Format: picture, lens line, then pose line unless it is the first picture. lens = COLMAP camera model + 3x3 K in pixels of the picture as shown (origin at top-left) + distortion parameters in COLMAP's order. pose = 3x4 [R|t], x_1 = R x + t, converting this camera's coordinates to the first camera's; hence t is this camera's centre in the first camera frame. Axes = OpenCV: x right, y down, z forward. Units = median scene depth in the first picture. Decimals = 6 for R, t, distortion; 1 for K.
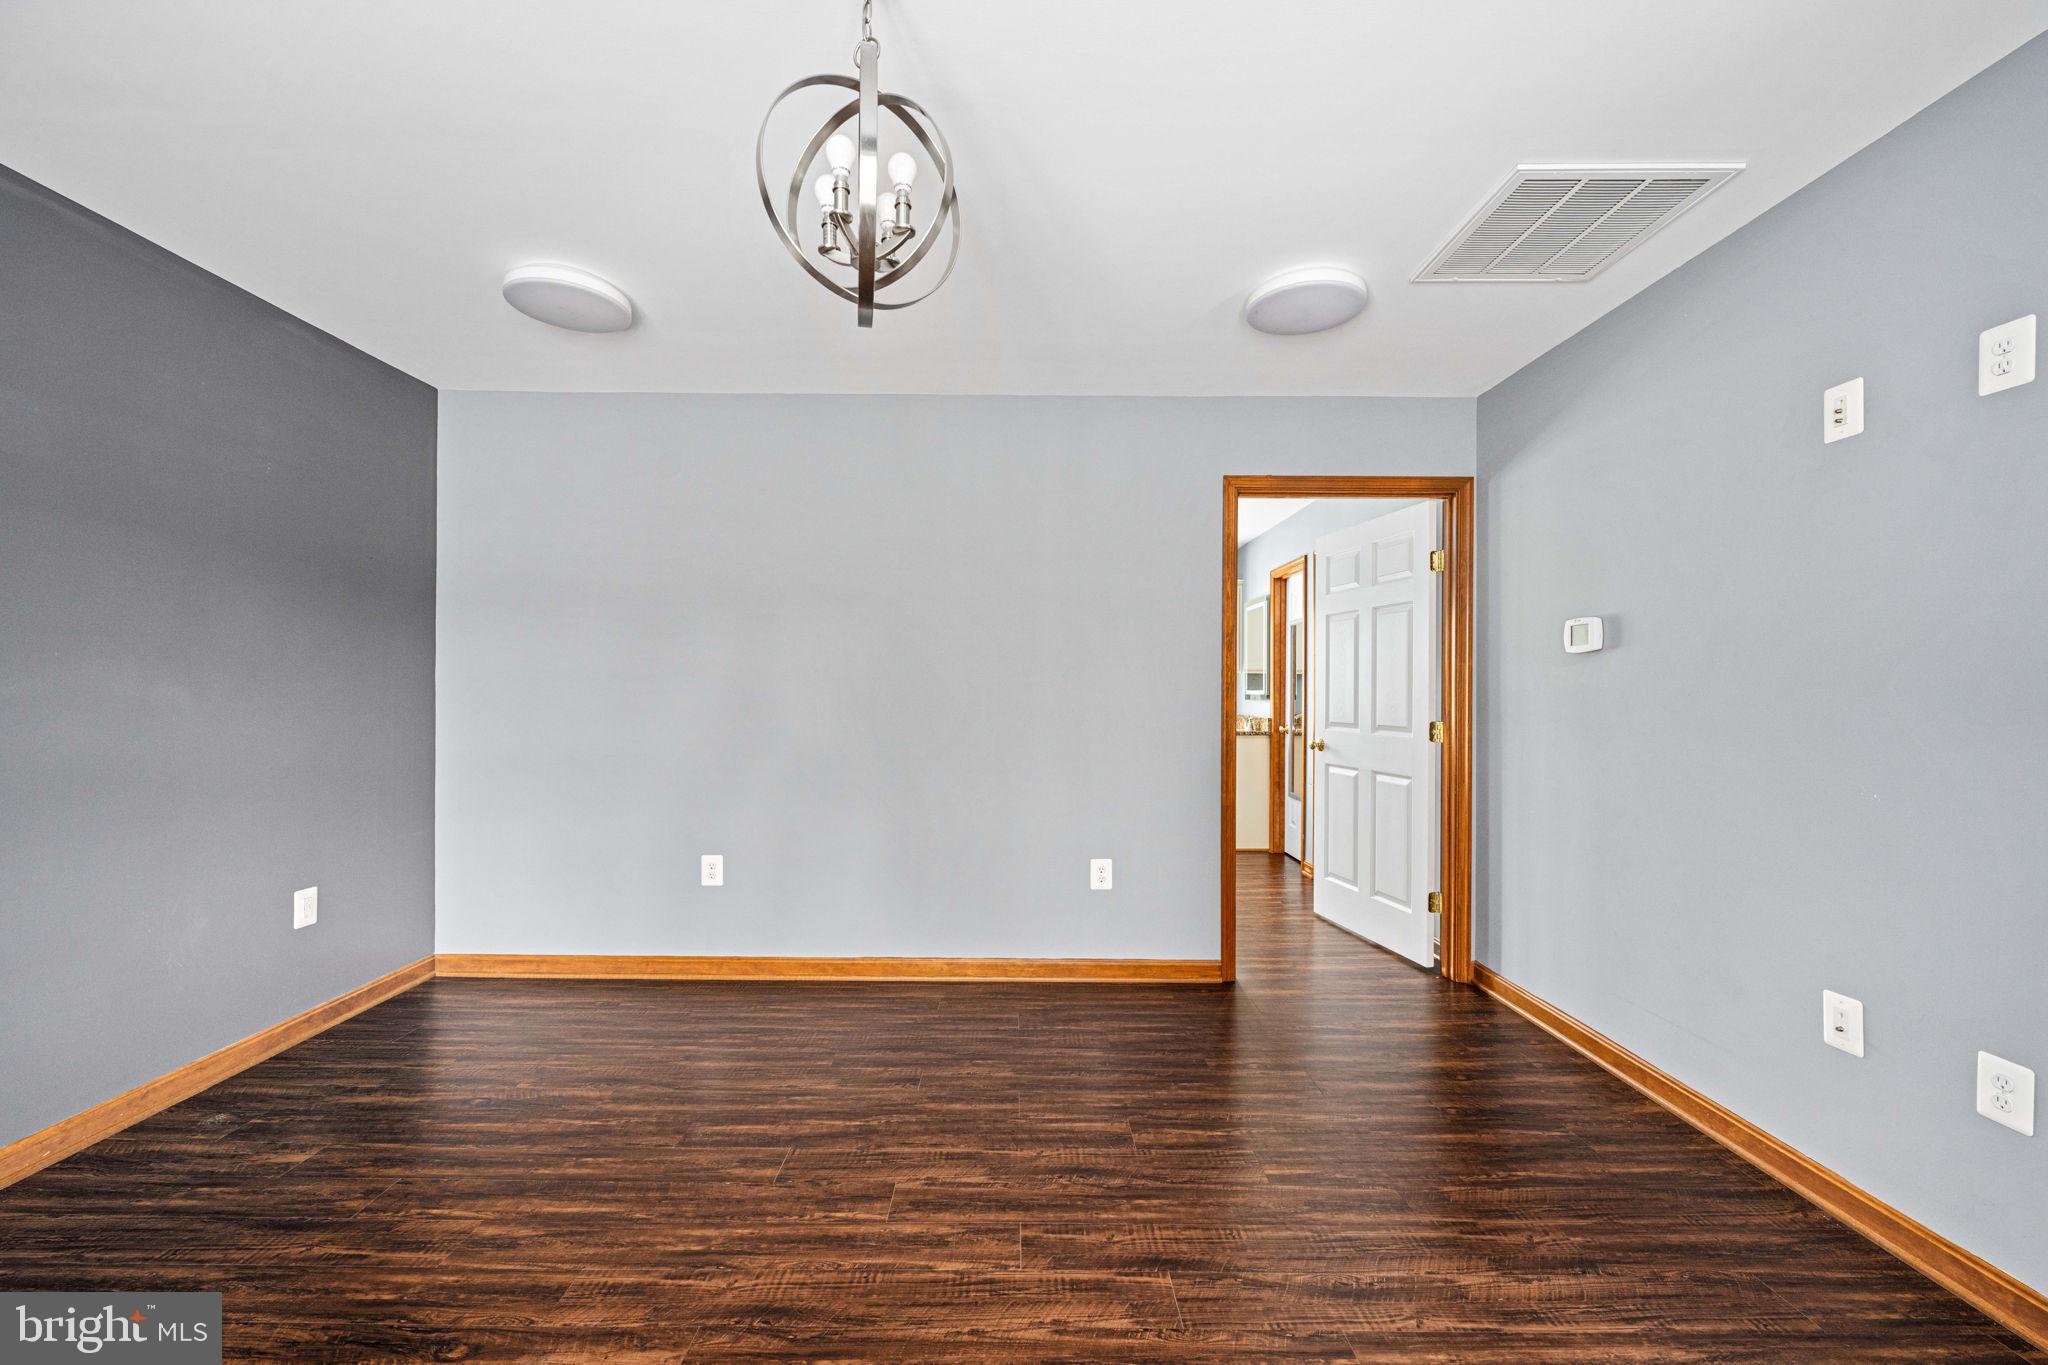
lens RADIAL K [[830.3, 0, 1019.9], [0, 830.3, 687.7], [0, 0, 1]] dist [0.000337, 0.000173]
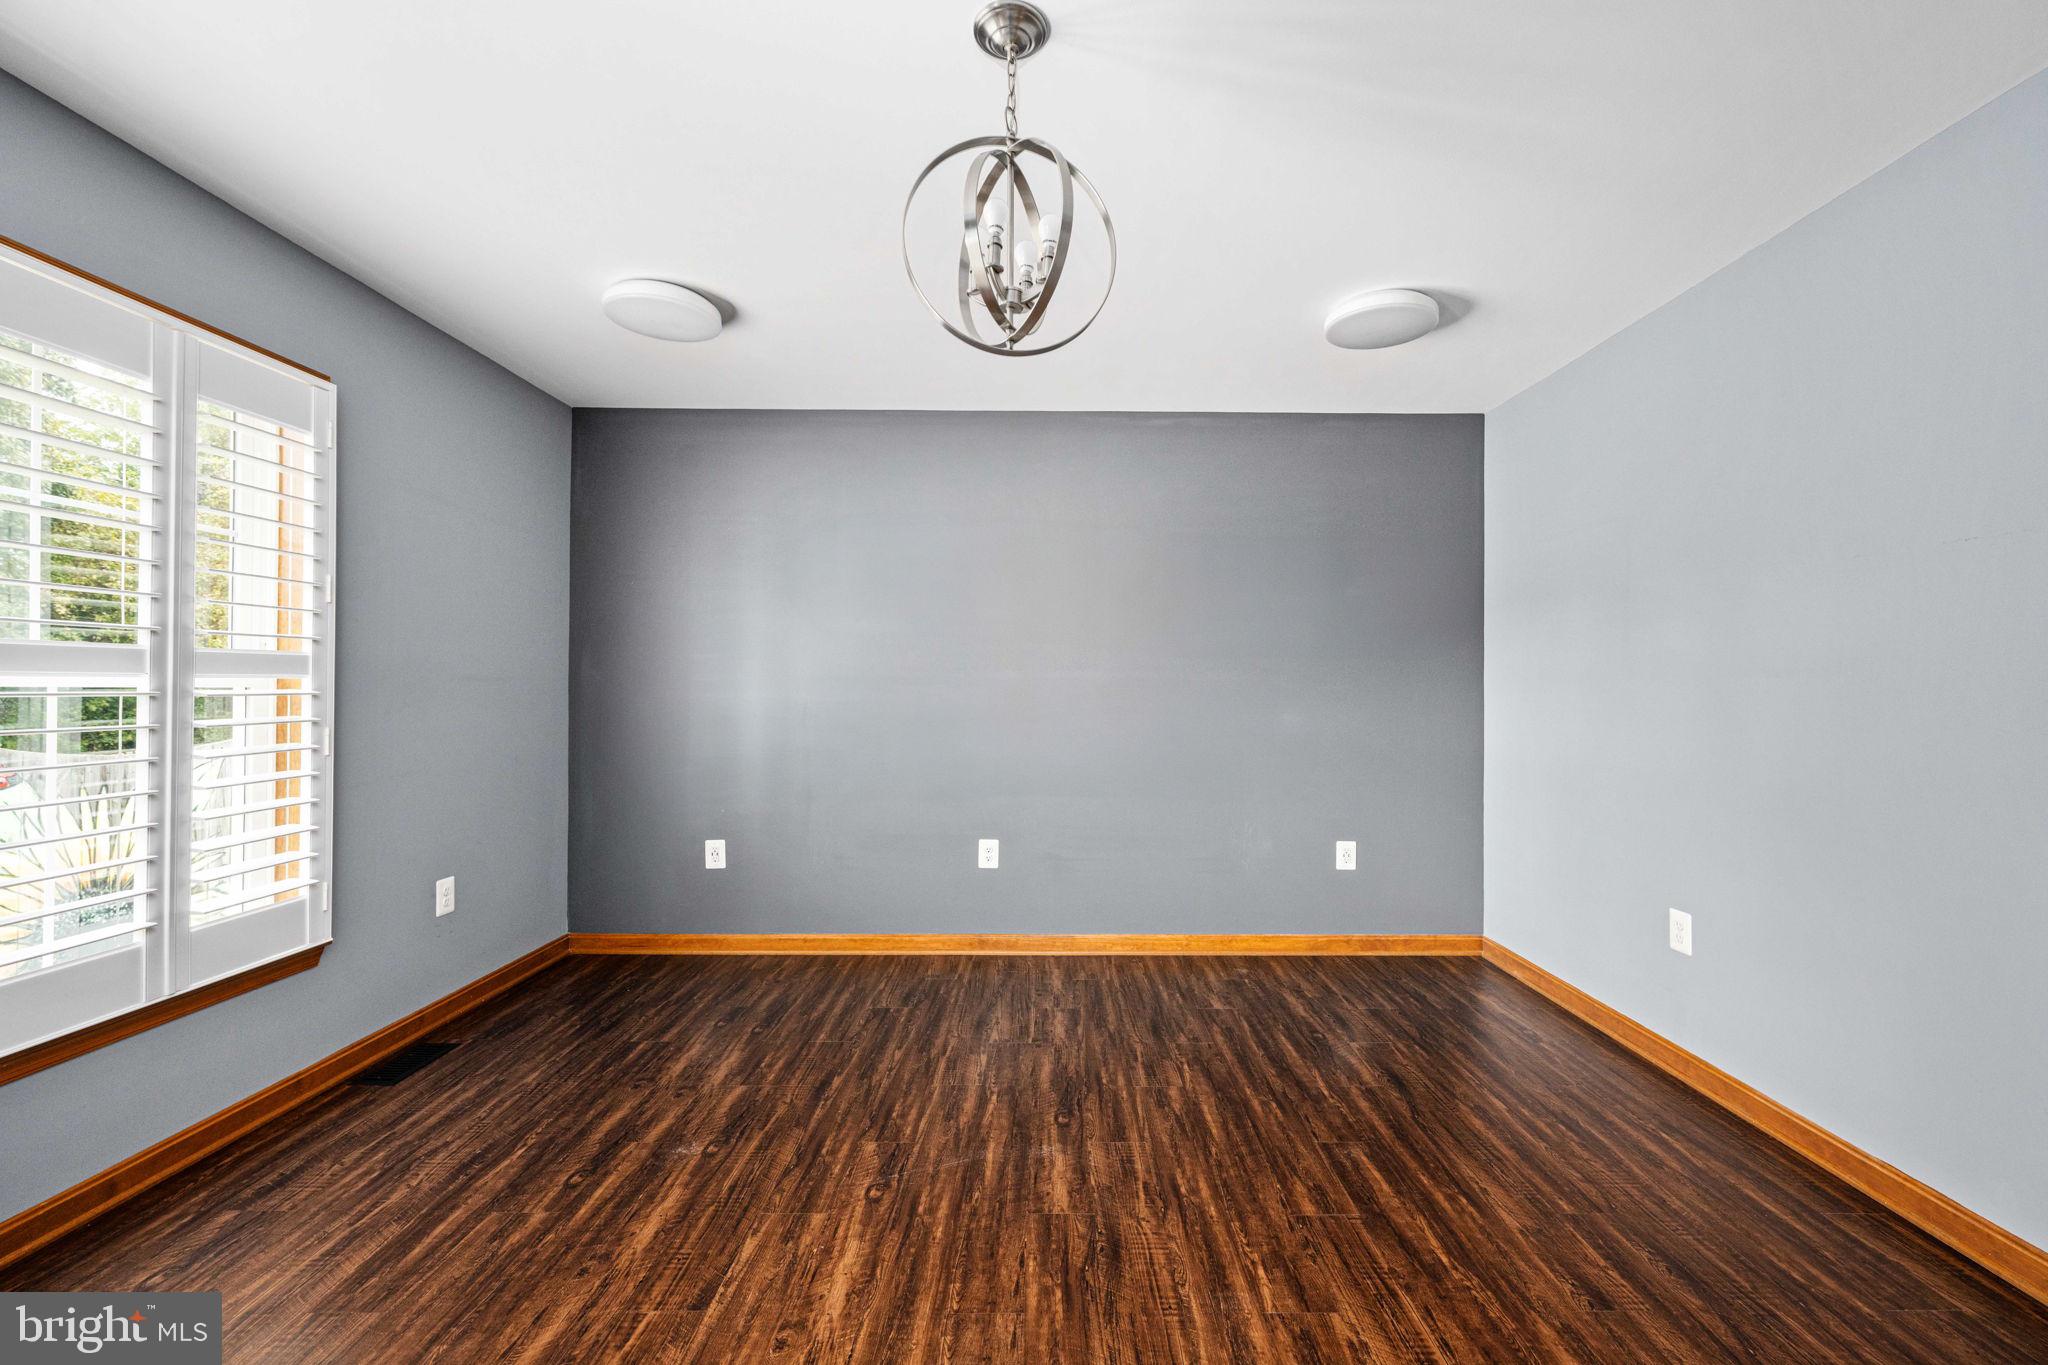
lens RADIAL K [[830.3, 0, 1032.8], [0, 830.3, 683.7], [0, 0, 1]] dist [0.000337, 0.000173]
pose [[-0.010597, -0.013447, -0.999853, 0.601741], [-0.000727, 0.999909, -0.013440, 0.014689], [0.999944, 0.000584, -0.010605, 0.674139]]
